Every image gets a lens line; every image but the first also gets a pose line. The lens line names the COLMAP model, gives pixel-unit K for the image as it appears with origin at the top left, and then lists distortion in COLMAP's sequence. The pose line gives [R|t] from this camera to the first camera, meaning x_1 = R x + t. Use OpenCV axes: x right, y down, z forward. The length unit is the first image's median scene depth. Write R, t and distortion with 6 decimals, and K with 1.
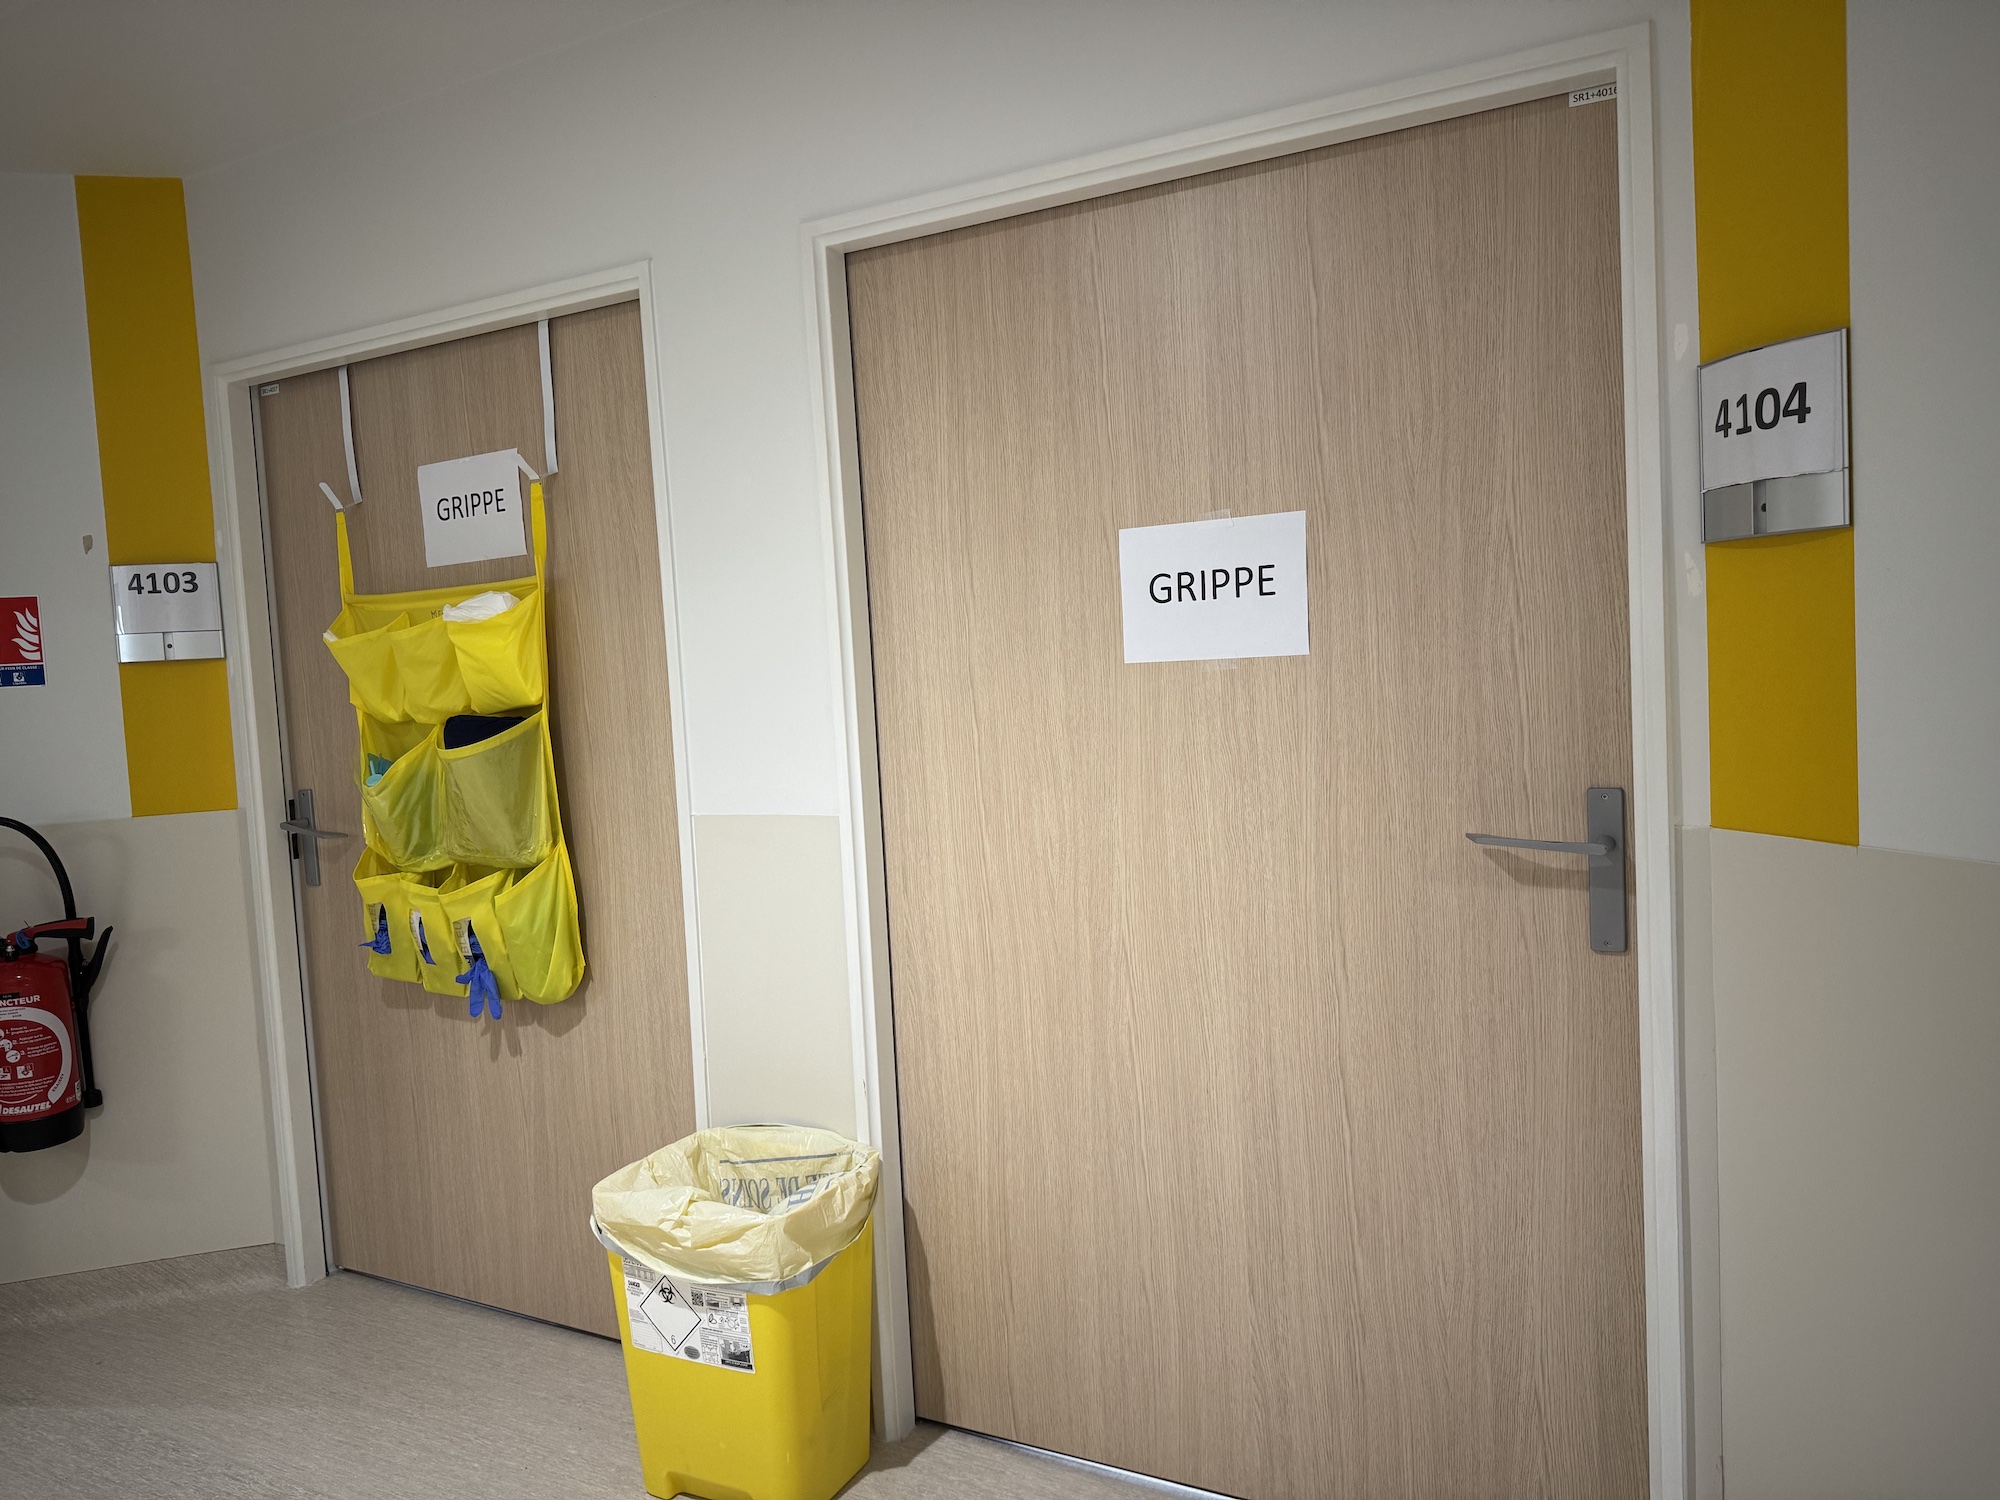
lens RADIAL K [[1410.1, 0, 1000.0], [0, 1410.1, 750.0], [0, 0, 1]] dist [-0.007113, -0.064954]
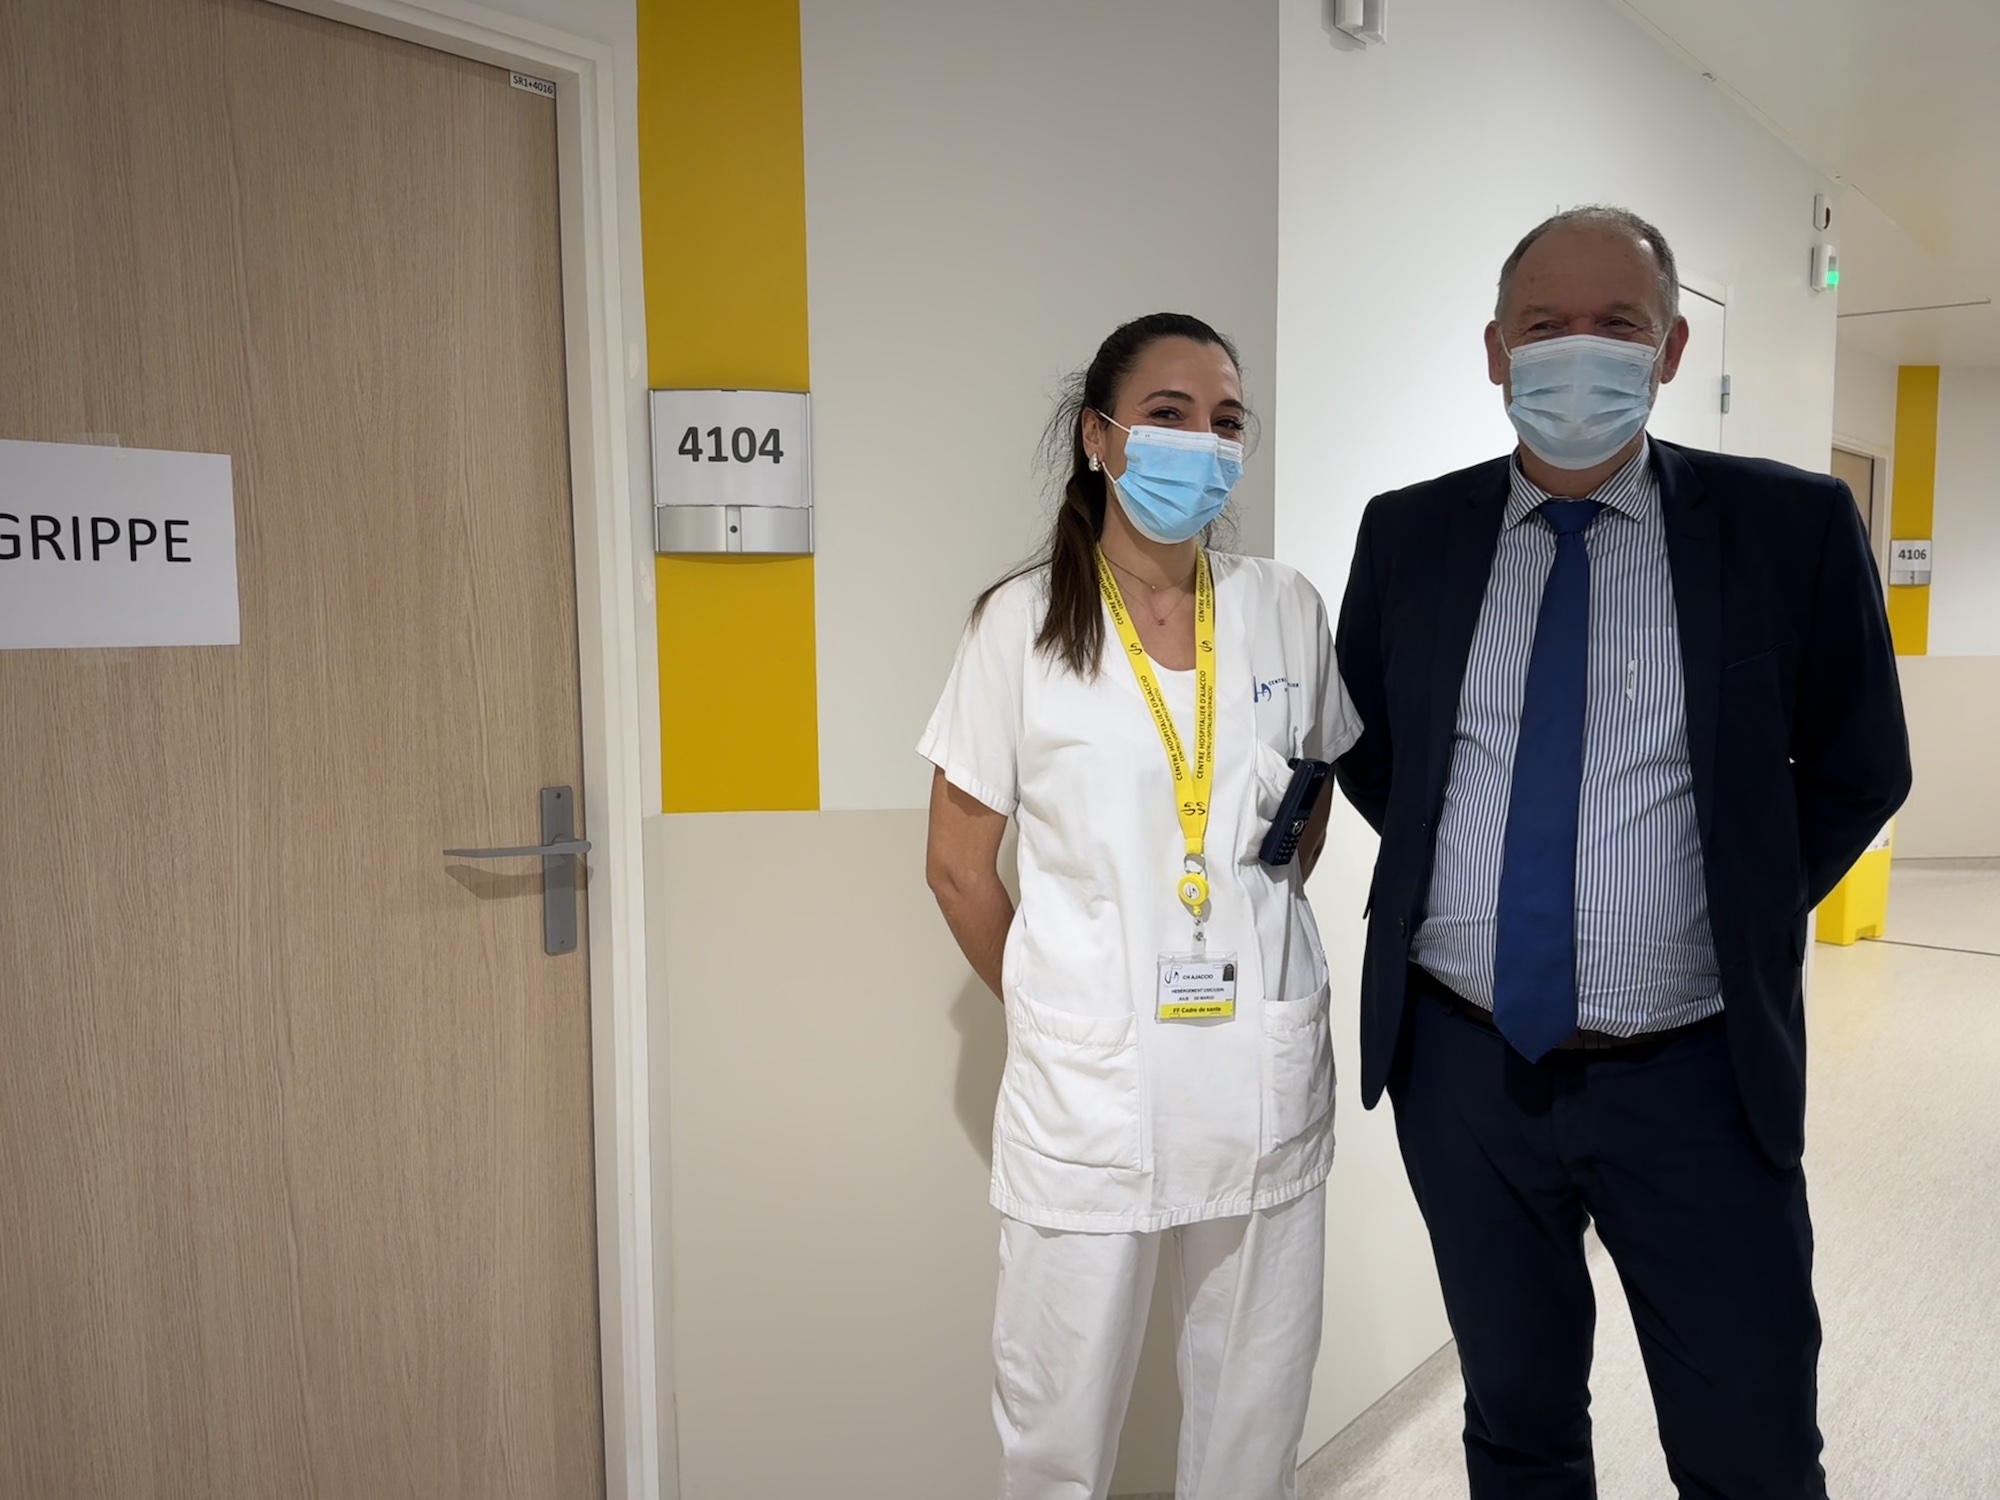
lens RADIAL K [[1410.1, 0, 1000.0], [0, 1410.1, 750.0], [0, 0, 1]] dist [-0.007113, -0.064954]
pose [[0.168001, -0.037100, 0.985088, -0.470233], [0.059601, 0.997846, 0.027416, -0.007625], [-0.983983, 0.054107, 0.169851, 0.485362]]
